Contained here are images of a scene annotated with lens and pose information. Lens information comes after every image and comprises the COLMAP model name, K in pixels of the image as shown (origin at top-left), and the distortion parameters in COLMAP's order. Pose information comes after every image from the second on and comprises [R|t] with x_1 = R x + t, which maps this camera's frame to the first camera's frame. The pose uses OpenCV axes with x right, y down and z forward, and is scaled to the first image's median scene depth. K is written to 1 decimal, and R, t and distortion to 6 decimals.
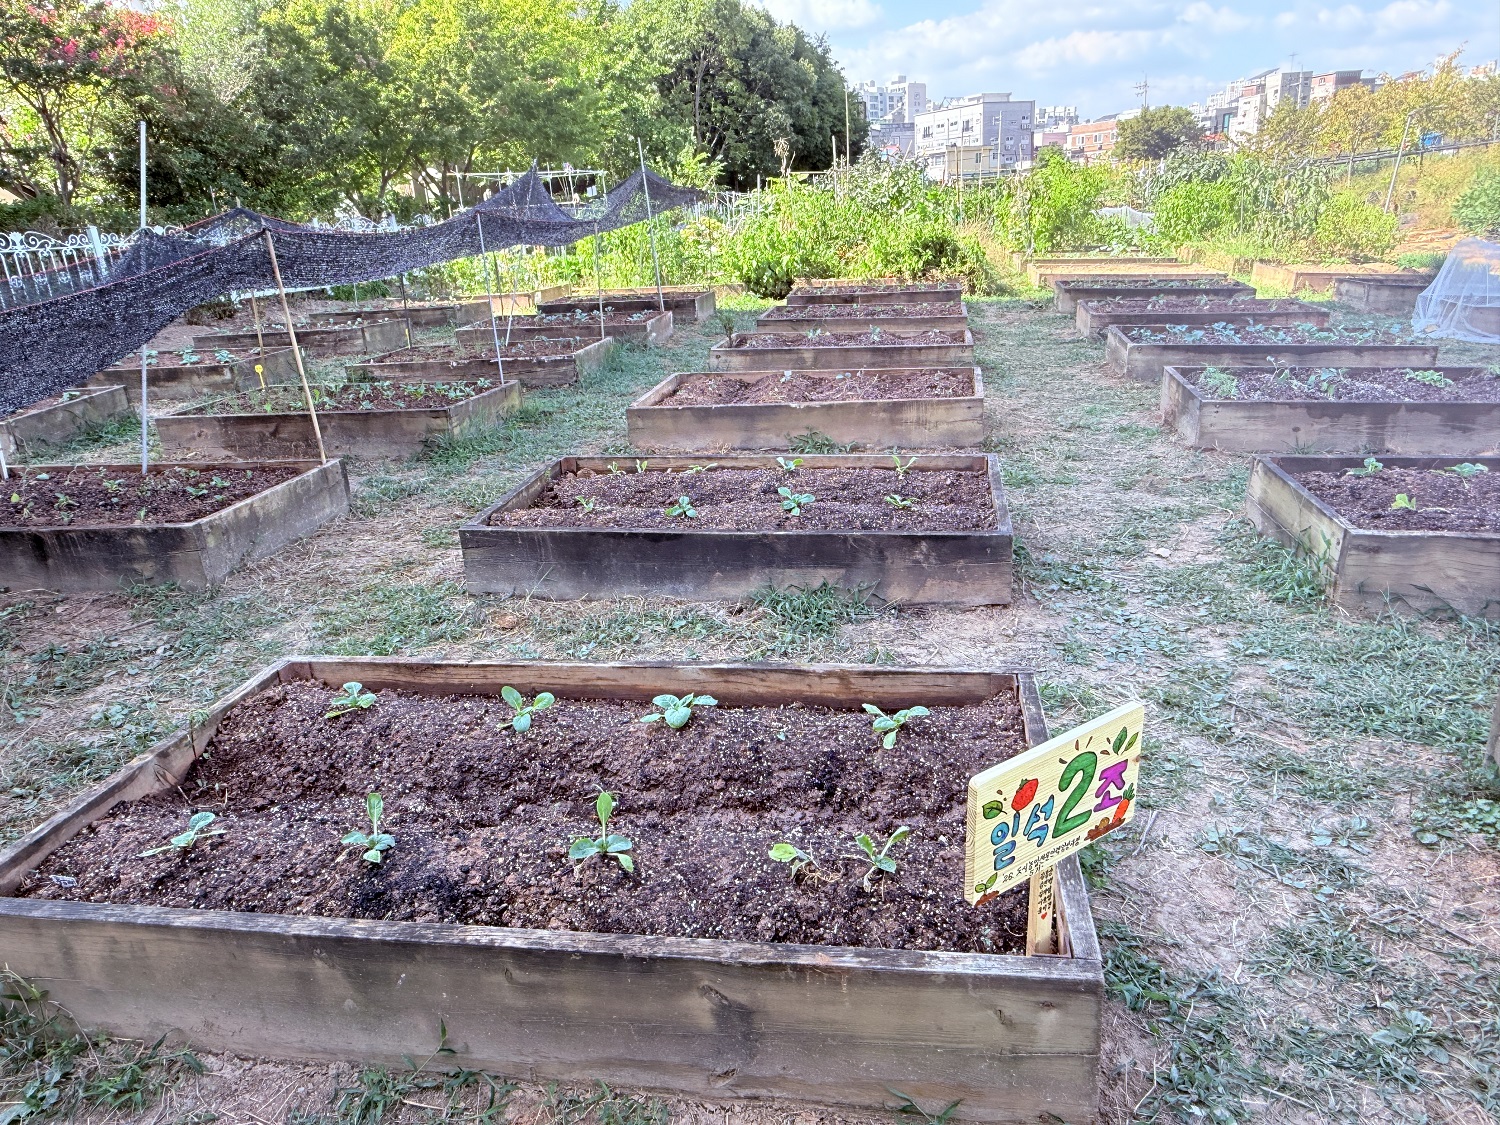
lens RADIAL K [[1025.0, 0, 735.6], [0, 1025.0, 559.8], [0, 0, 1]] dist [-0.003972, 0.001400]
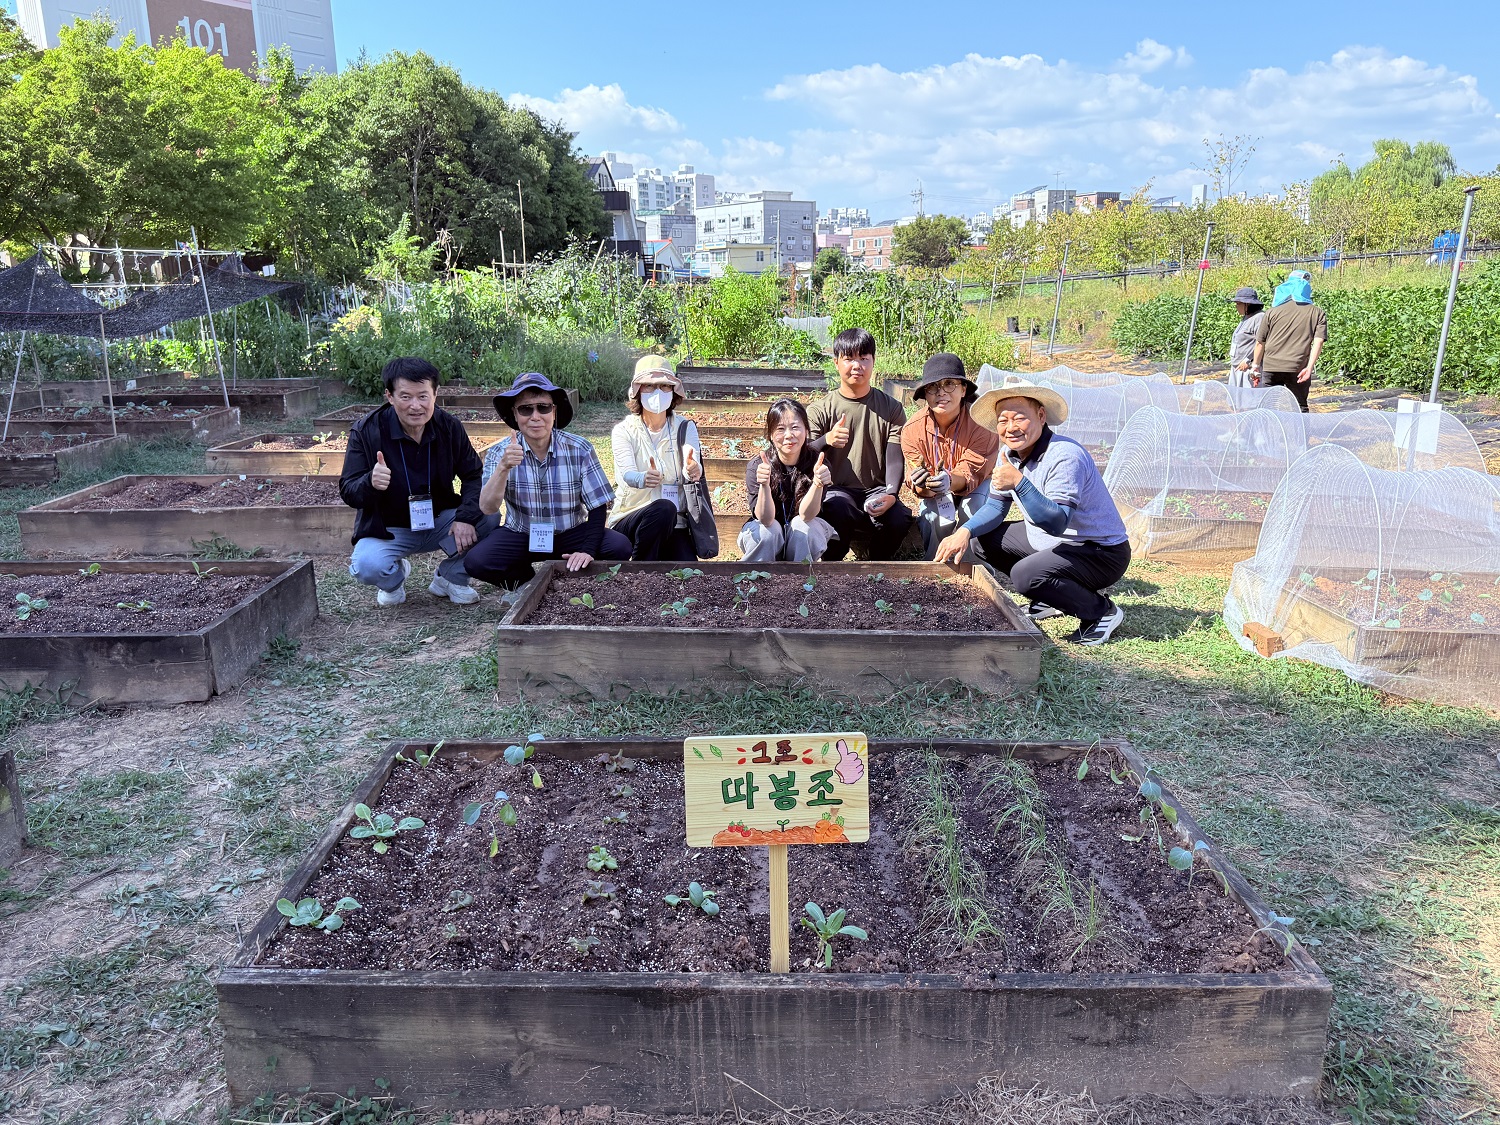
lens RADIAL K [[1126.1, 0, 750.0], [0, 1126.1, 562.5], [0, 0, 1]] dist [0.056291, -0.081042]
pose [[0.979341, 0.001057, 0.202215, 0.052347], [0.019405, 0.994881, -0.099177, 0.002566], [-0.201285, 0.101052, 0.974306, -0.024030]]
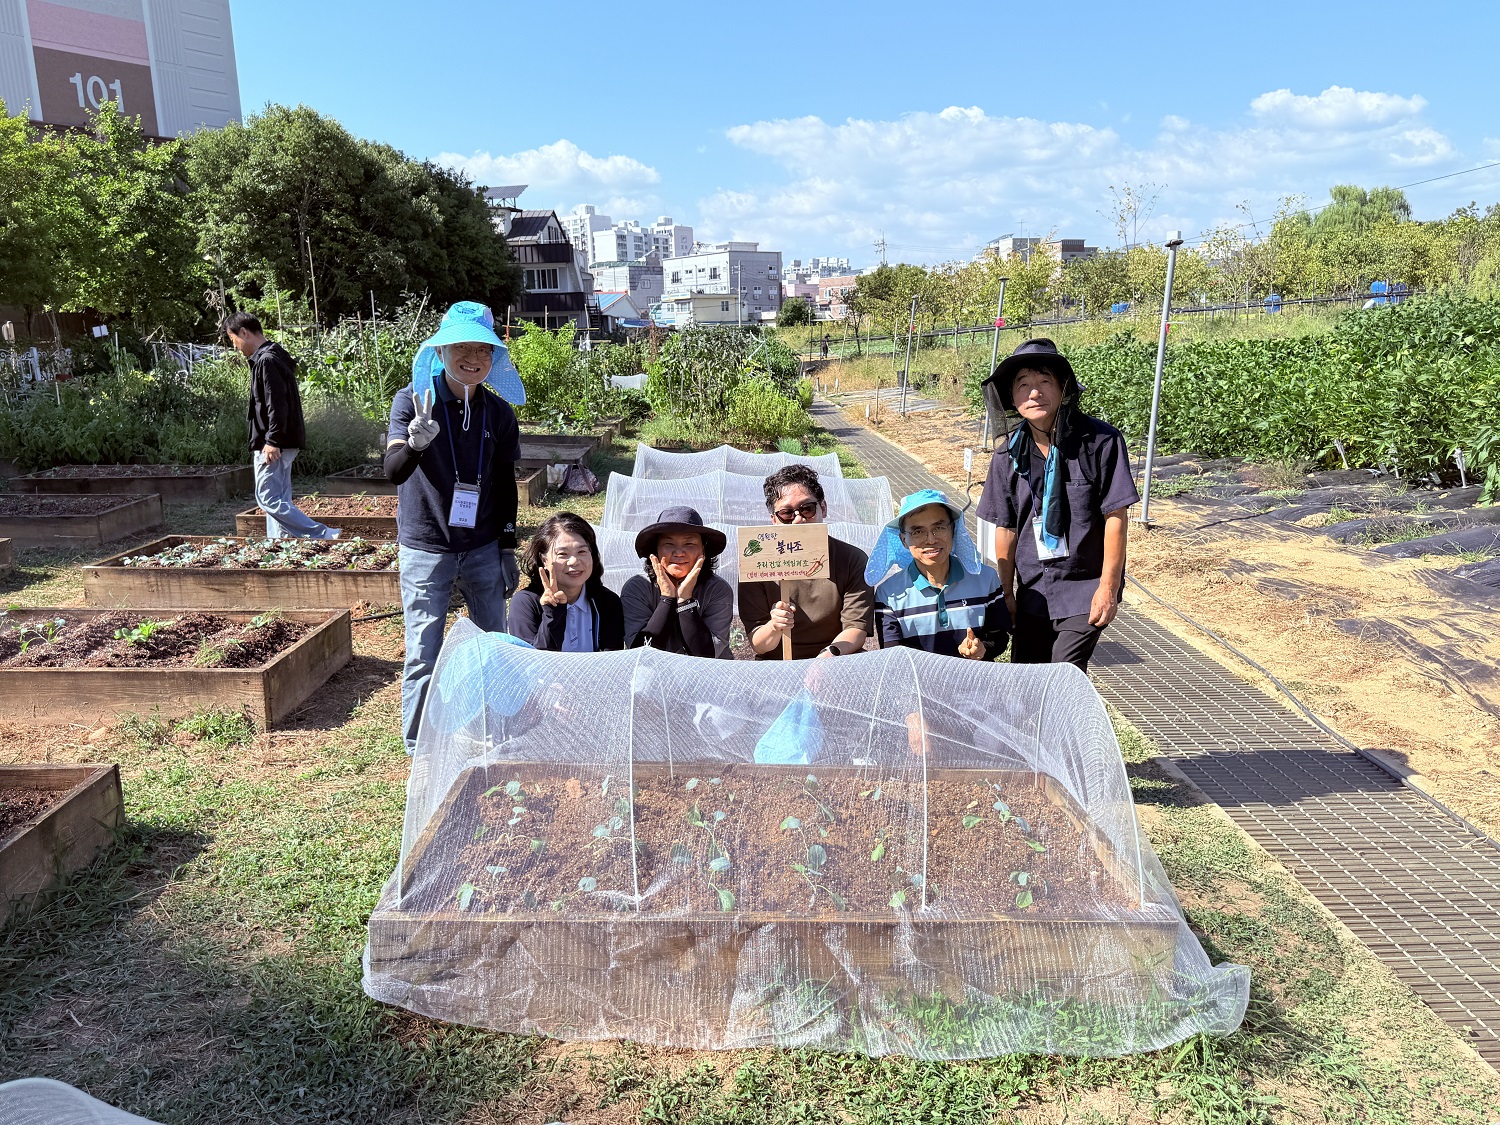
lens RADIAL K [[1126.1, 0, 750.0], [0, 1126.1, 562.5], [0, 0, 1]] dist [0.056291, -0.081042]
pose [[0.977577, -0.001655, 0.210573, 0.139079], [0.031647, 0.989767, -0.139141, -0.012000], [-0.208188, 0.142685, 0.967625, -0.007332]]
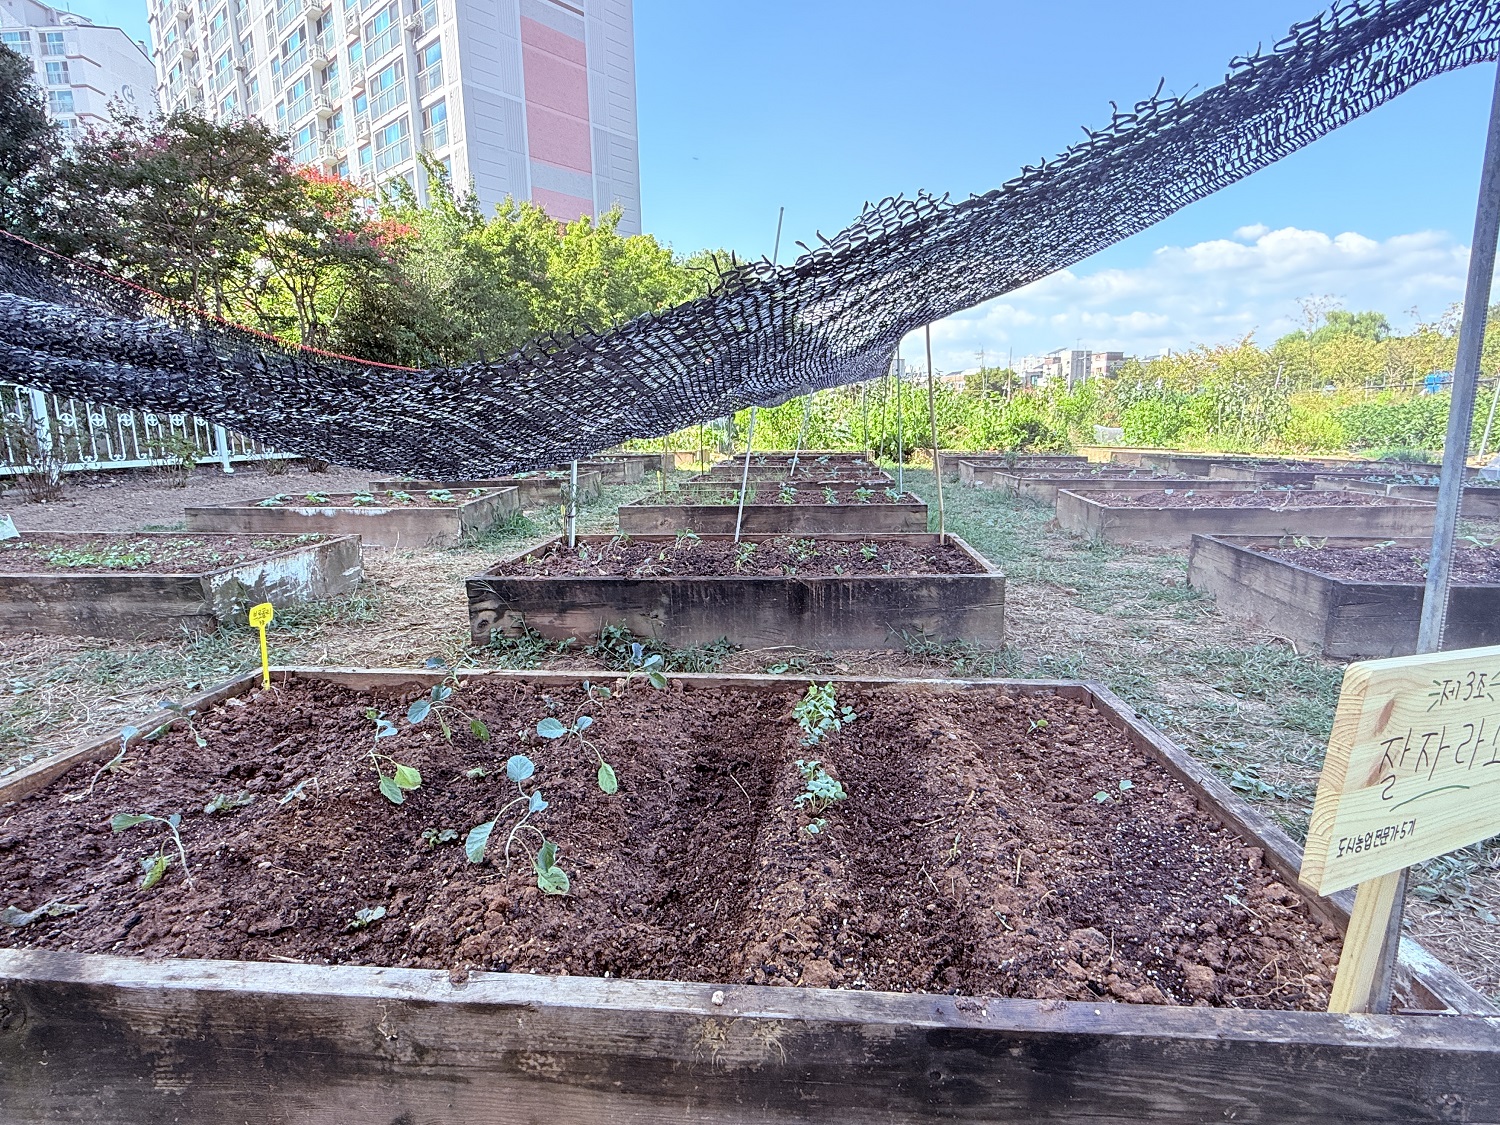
lens RADIAL K [[777.0, 0, 750.0], [0, 777.0, 562.5], [0, 0, 1]] dist [0.000680, 0.000456]
pose [[0.994479, 0.030854, 0.100293, -0.085628], [-0.014814, 0.987502, -0.156906, 0.006954], [-0.103881, 0.154554, 0.982508, 0.035081]]
